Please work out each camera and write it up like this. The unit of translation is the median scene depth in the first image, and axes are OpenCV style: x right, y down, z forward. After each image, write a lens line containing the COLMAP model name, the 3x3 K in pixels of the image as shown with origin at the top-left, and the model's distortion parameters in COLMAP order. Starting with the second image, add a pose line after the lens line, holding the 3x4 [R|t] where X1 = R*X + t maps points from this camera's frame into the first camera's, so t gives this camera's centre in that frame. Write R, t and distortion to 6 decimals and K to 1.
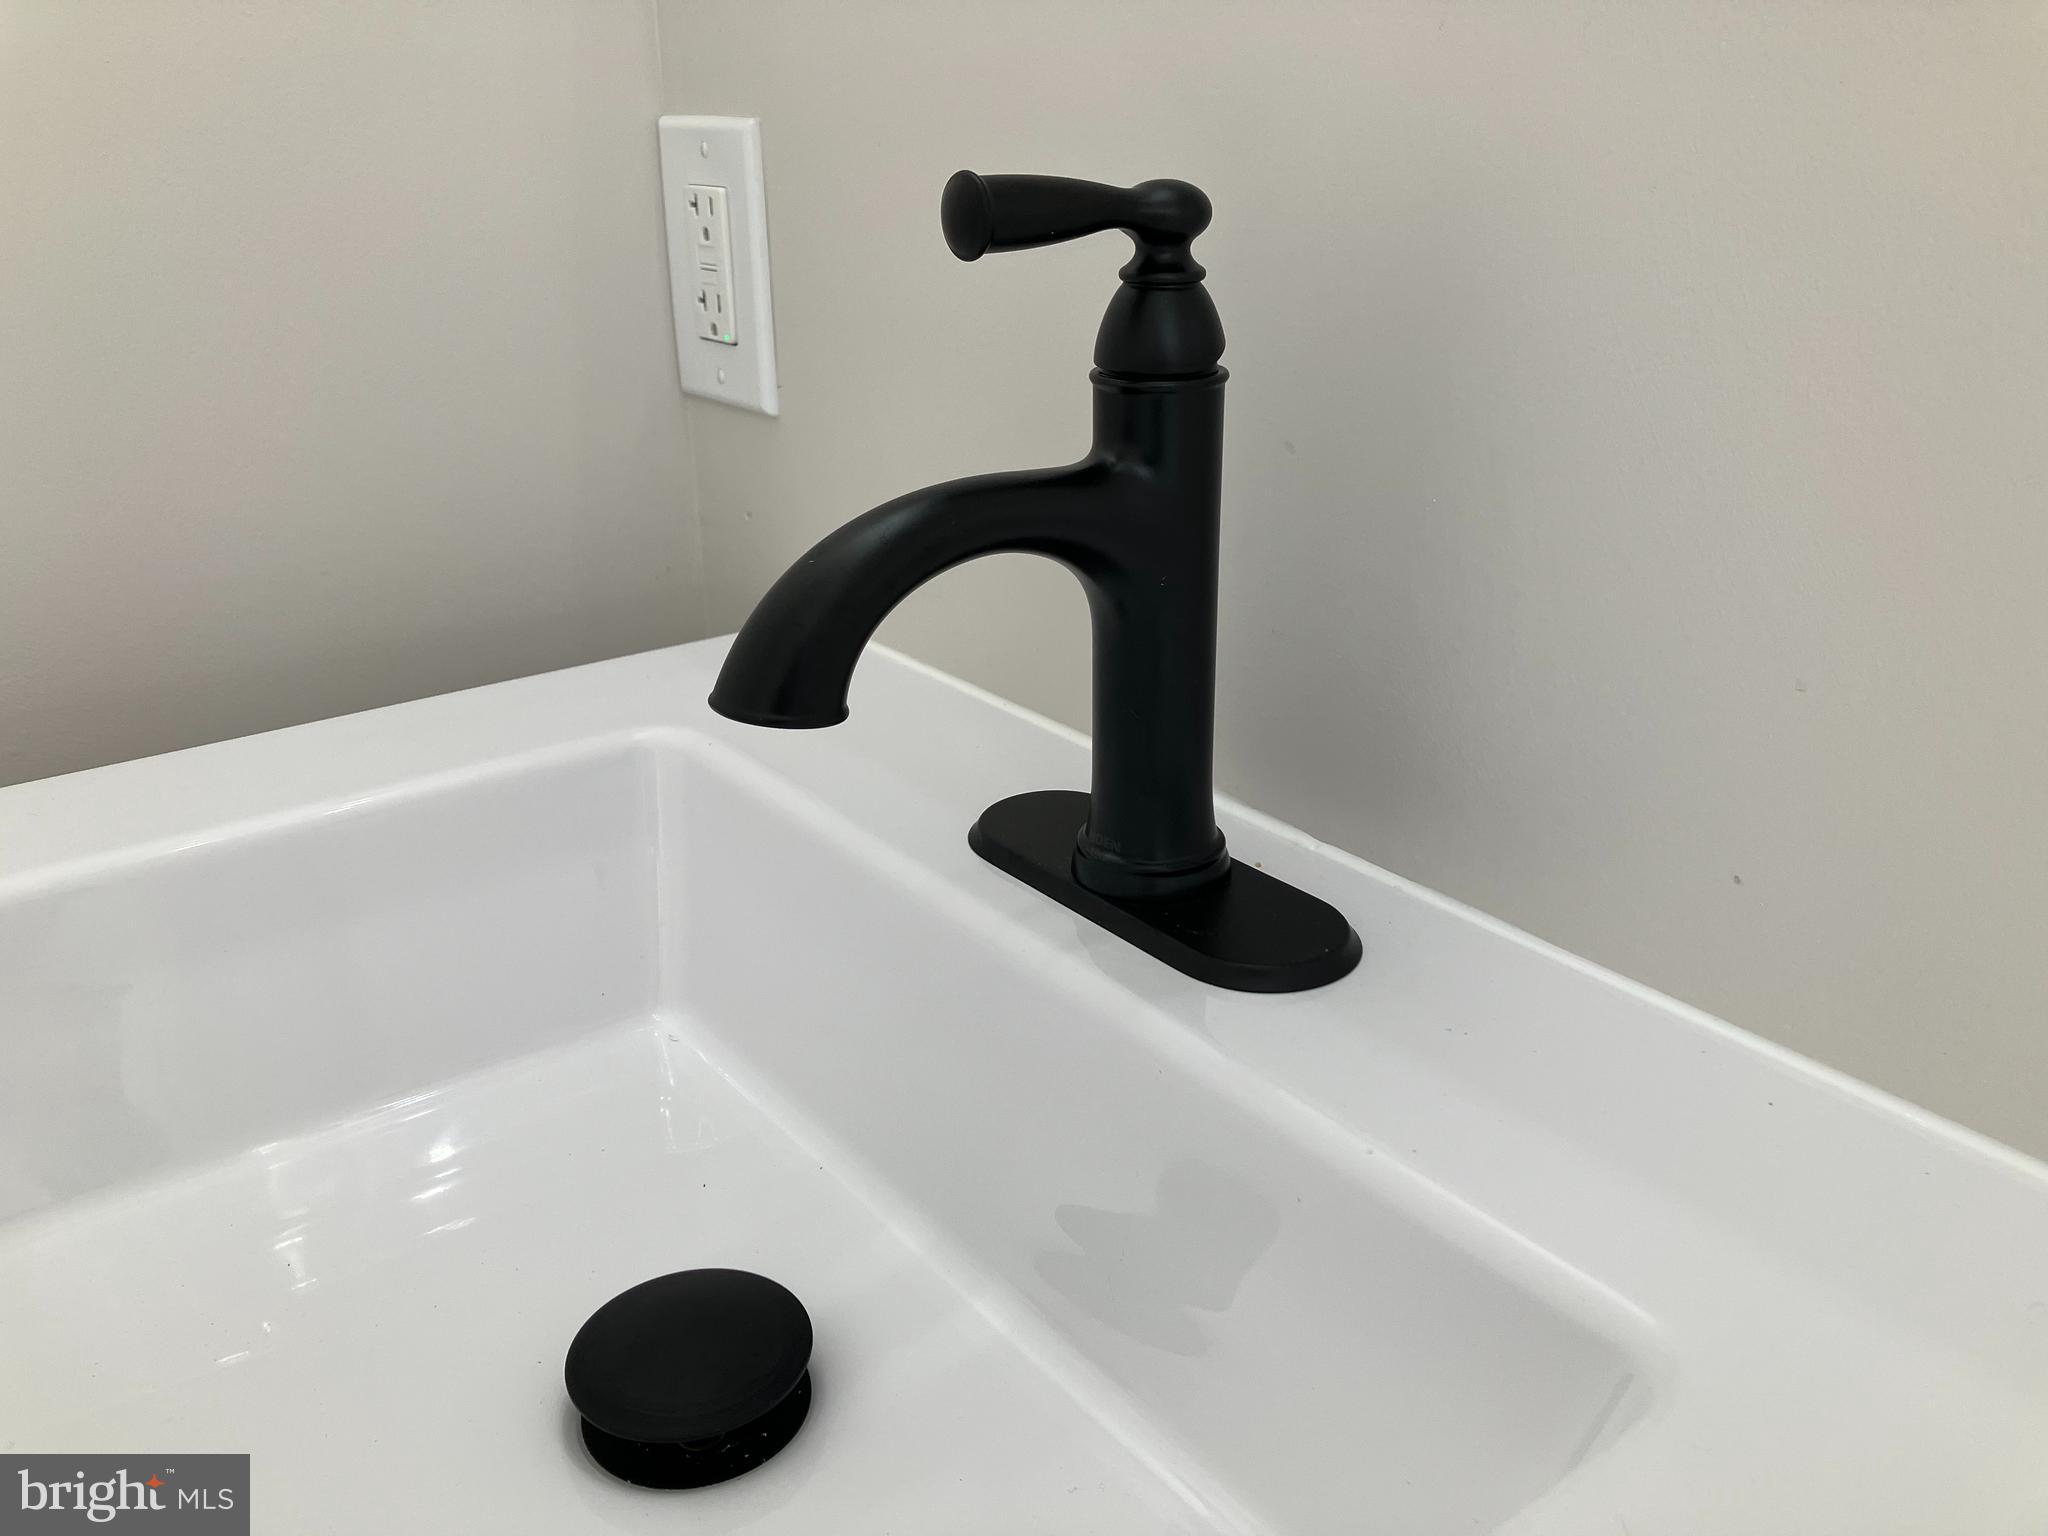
lens RADIAL K [[1668.0, 0, 1025.3], [0, 1668.0, 772.9], [0, 0, 1]] dist [0.041735, -0.051073]
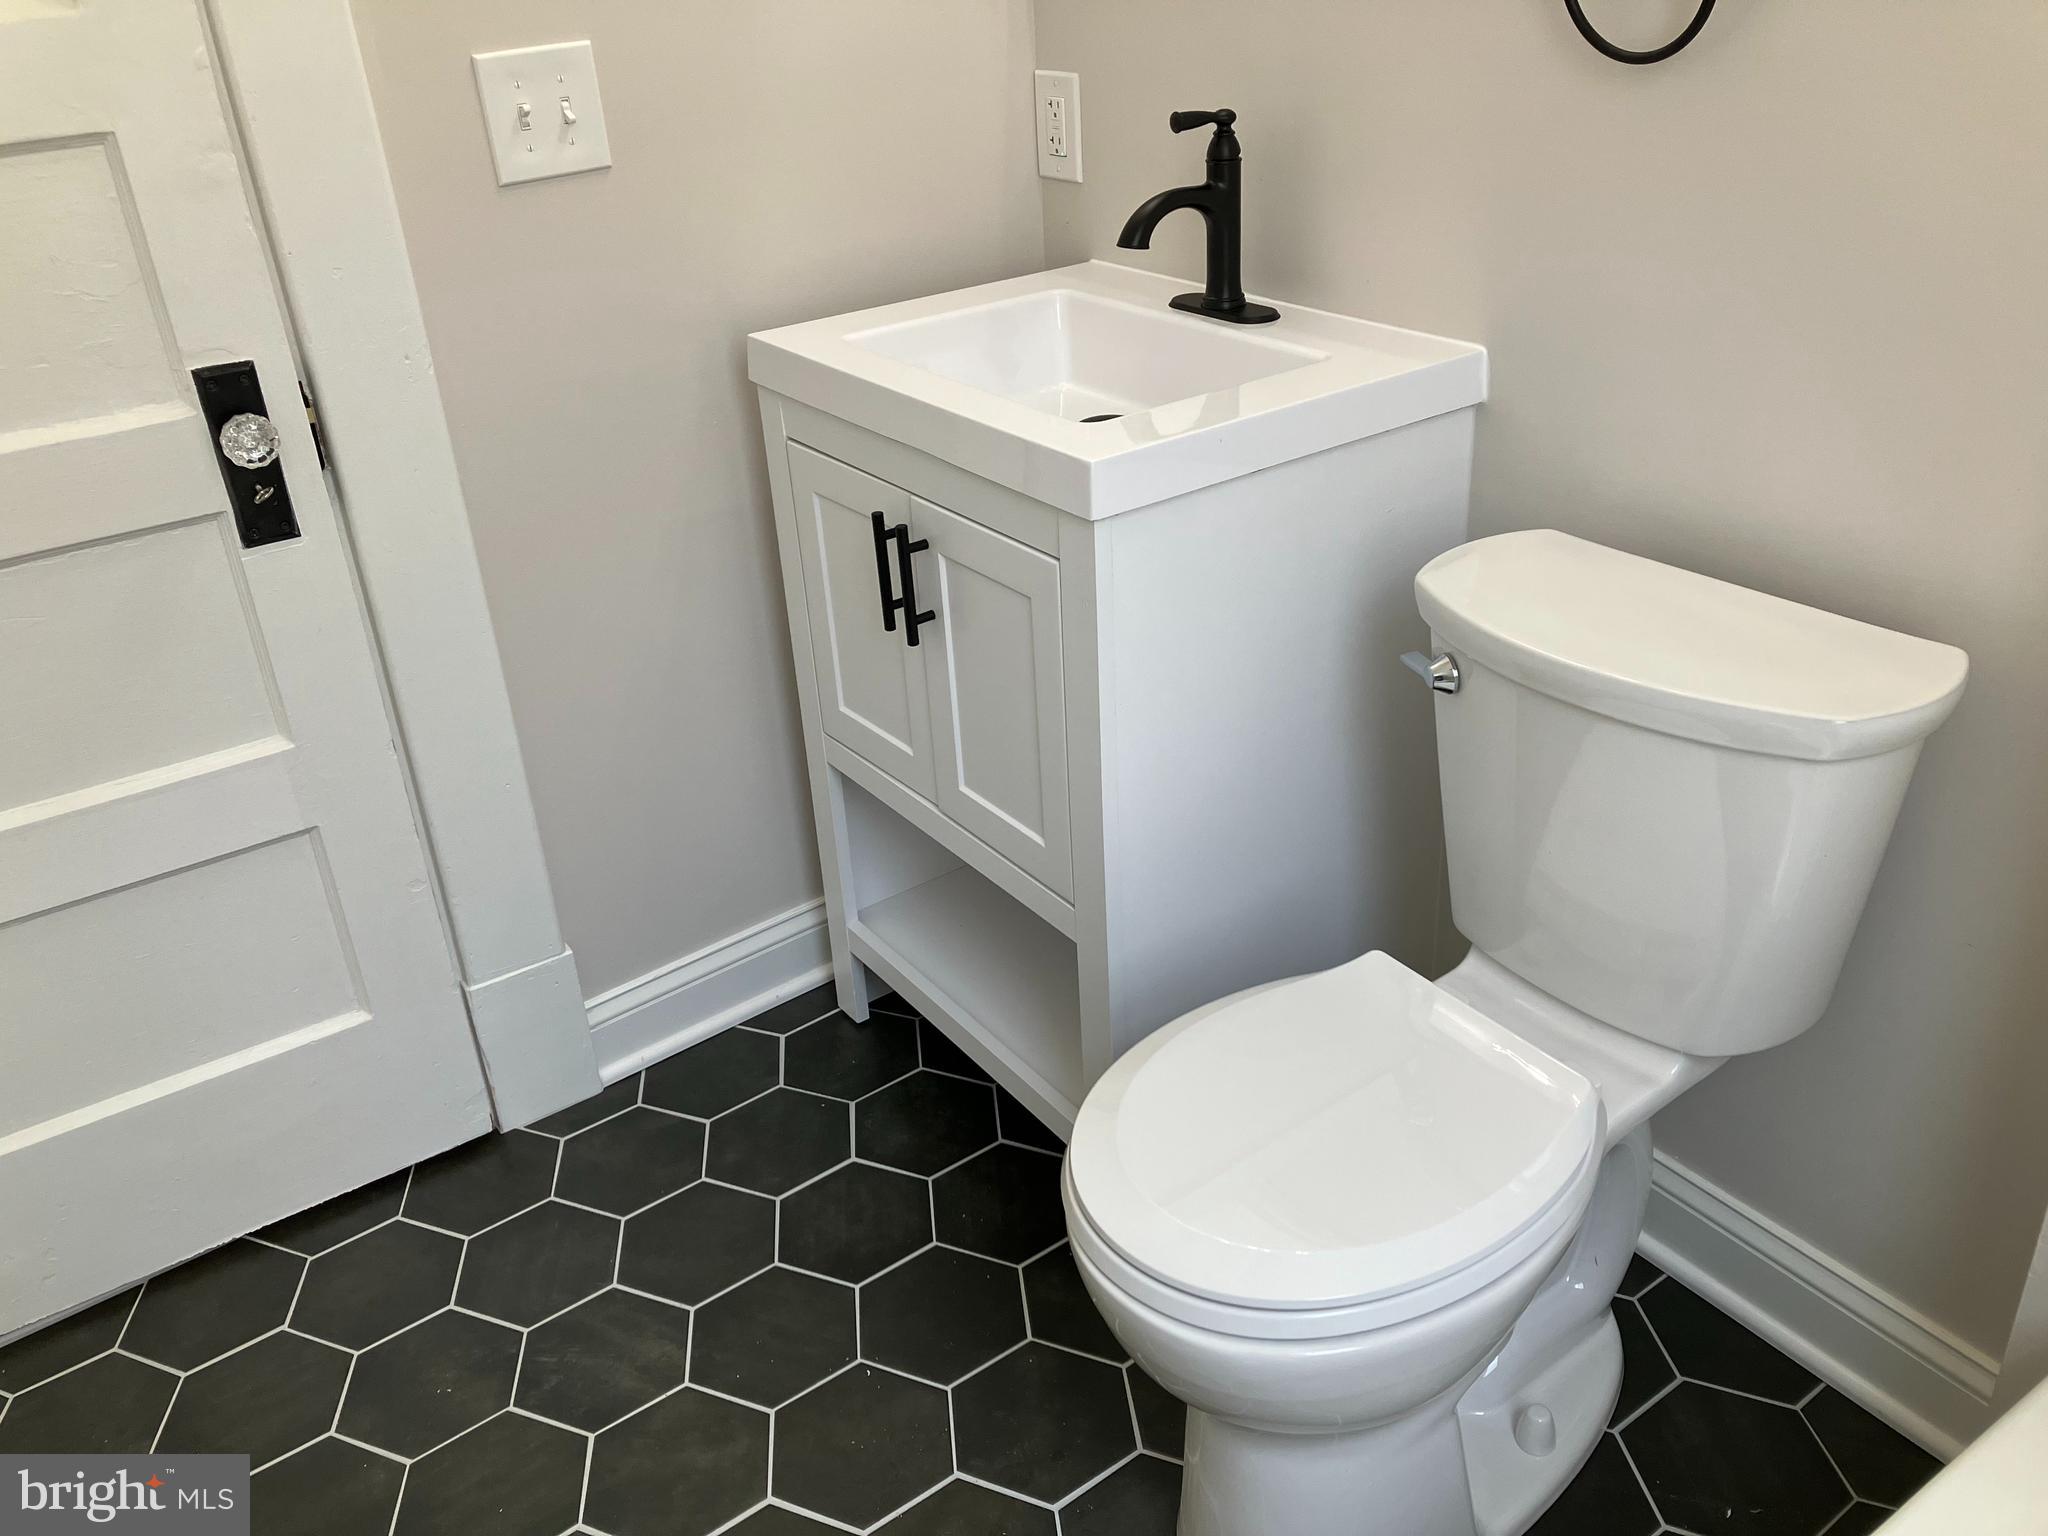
lens RADIAL K [[1668.0, 0, 1022.8], [0, 1668.0, 761.0], [0, 0, 1]] dist [0.041735, -0.051073]
pose [[0.998695, -0.021316, -0.046406, -0.219345], [0.025876, 0.994651, 0.099997, 0.700415], [0.044026, -0.101067, 0.993905, -2.837722]]
